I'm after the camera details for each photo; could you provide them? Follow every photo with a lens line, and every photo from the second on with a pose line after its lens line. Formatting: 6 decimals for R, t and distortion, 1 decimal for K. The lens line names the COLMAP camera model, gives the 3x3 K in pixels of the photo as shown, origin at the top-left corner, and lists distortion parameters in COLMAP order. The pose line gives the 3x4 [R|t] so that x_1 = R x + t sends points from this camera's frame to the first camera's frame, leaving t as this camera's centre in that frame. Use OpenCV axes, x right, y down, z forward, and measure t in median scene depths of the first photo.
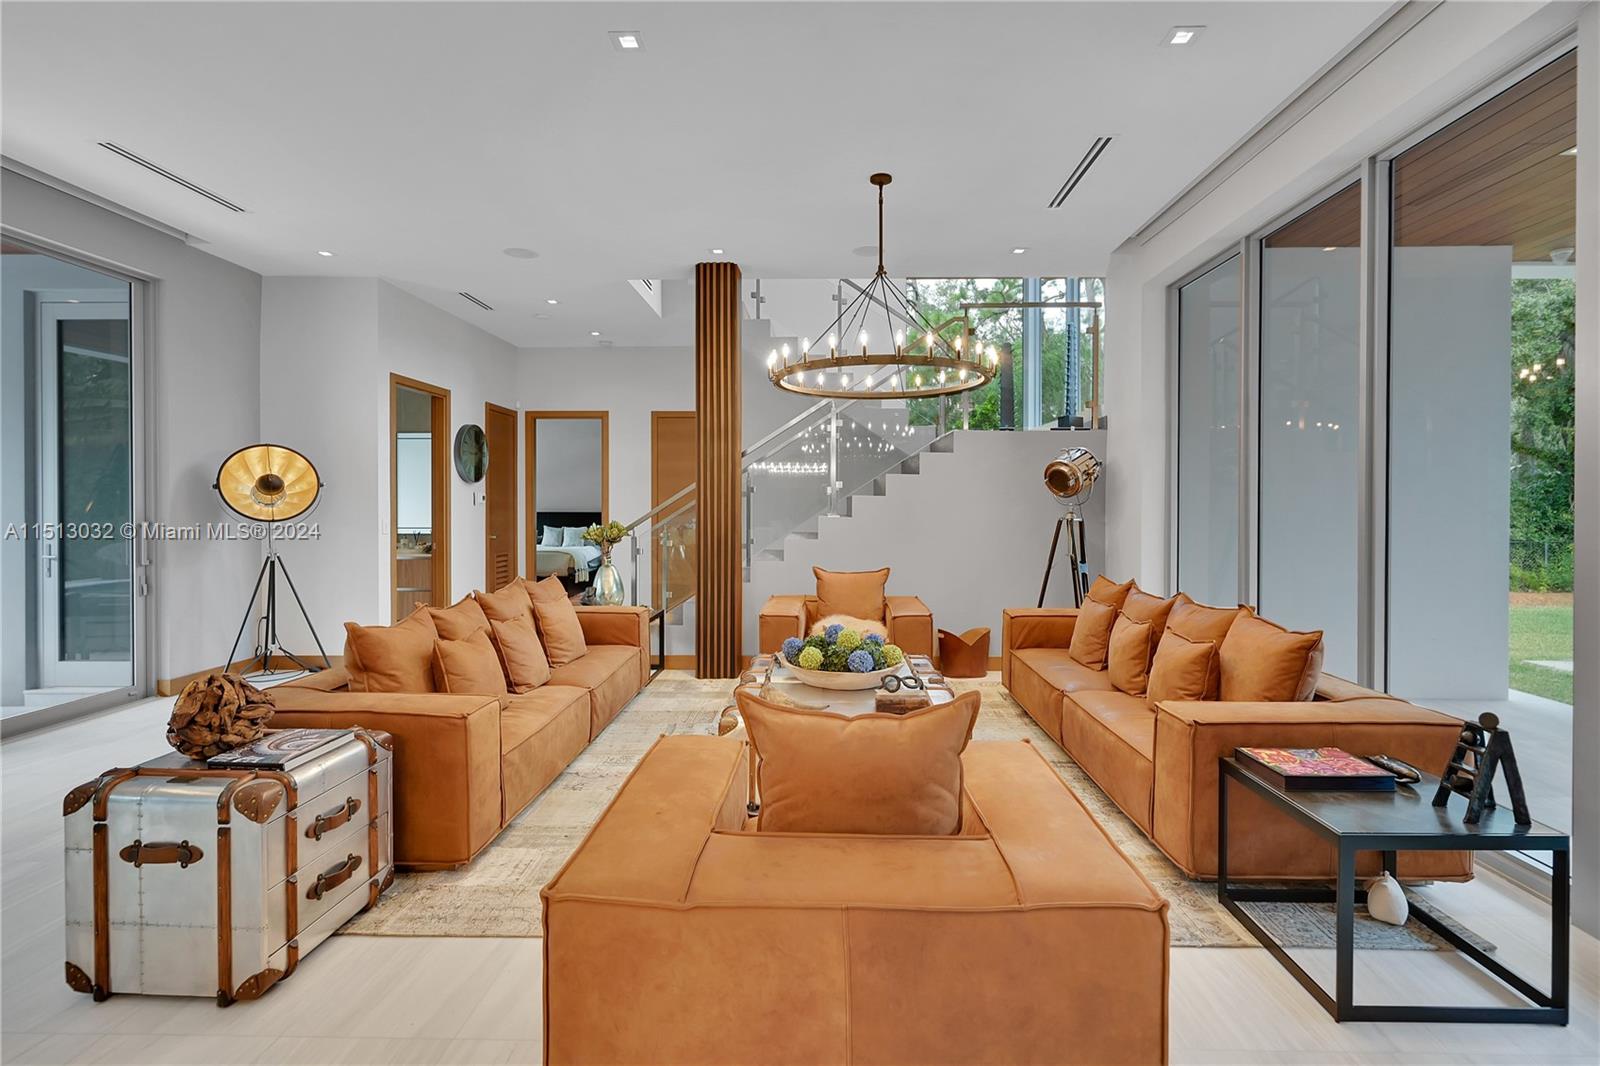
lens RADIAL K [[745.8, 0, 806.4], [0, 745.8, 509.6], [0, 0, 1]] dist [0.000907, 0.000440]
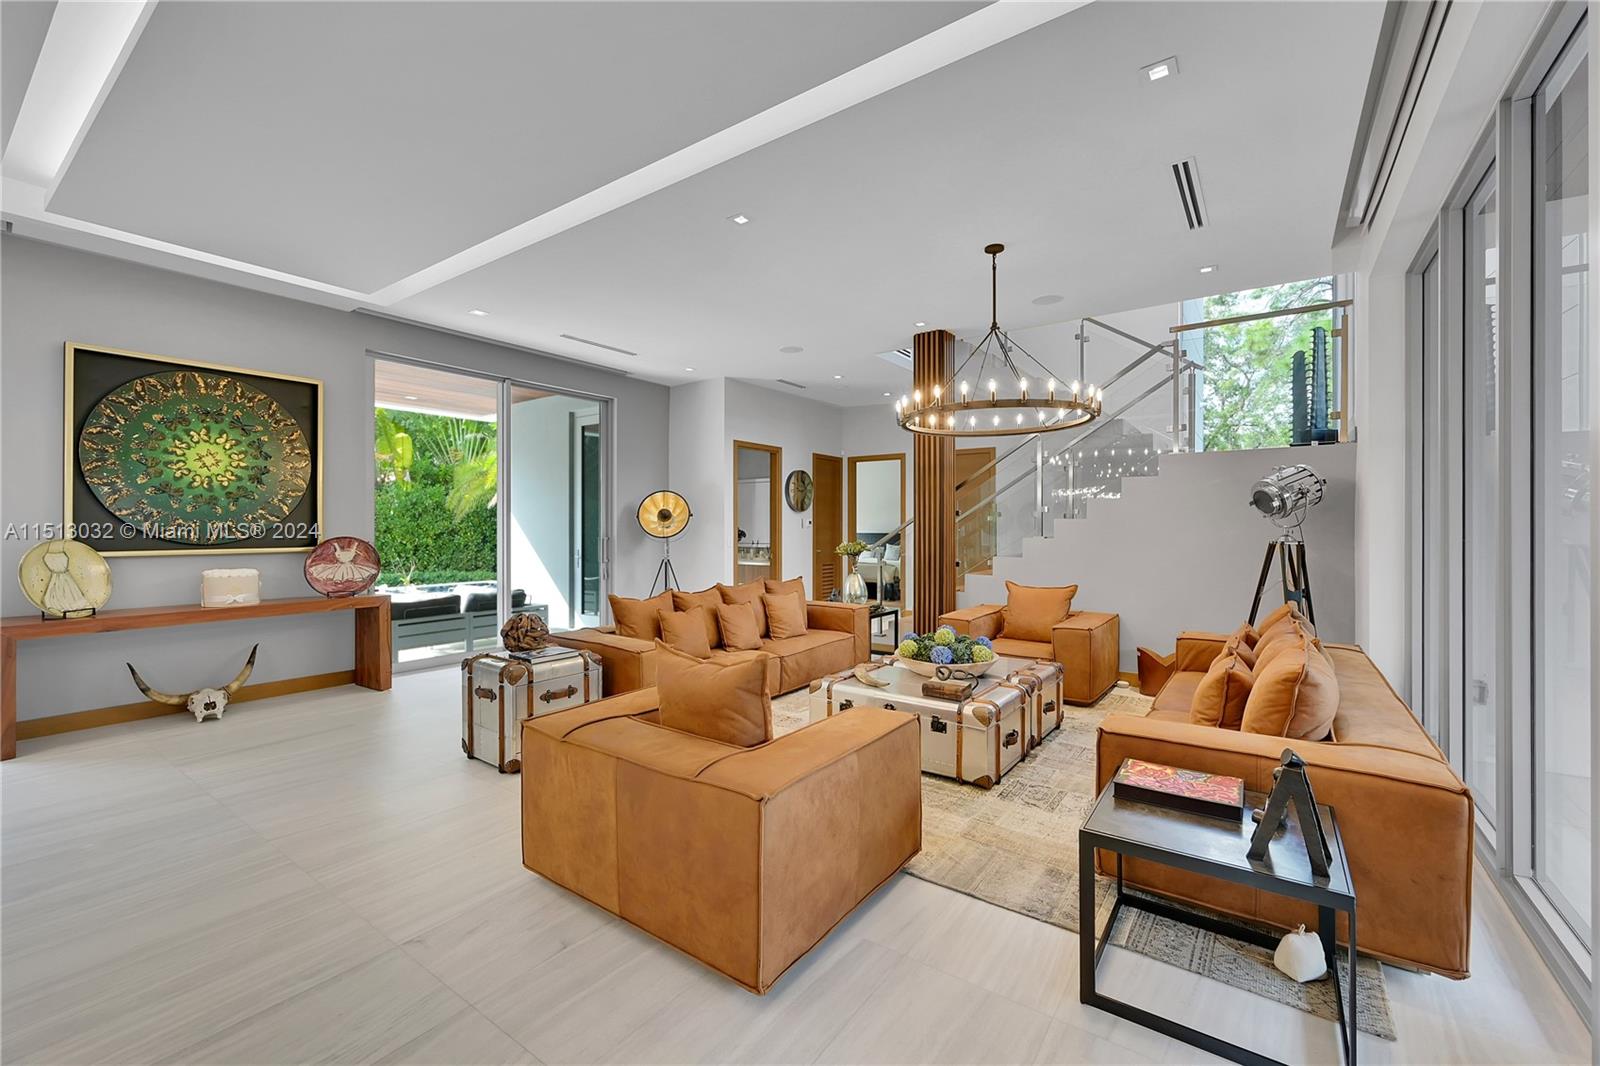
lens RADIAL K [[649.1, 0, 806.6], [0, 649.1, 526.4], [0, 0, 1]] dist [0.001731, 0.000054]
pose [[0.829654, -0.001678, -0.558275, 0.437779], [-0.003044, 0.999967, -0.007529, 0.001149], [0.558269, 0.007946, 0.829622, -0.006418]]
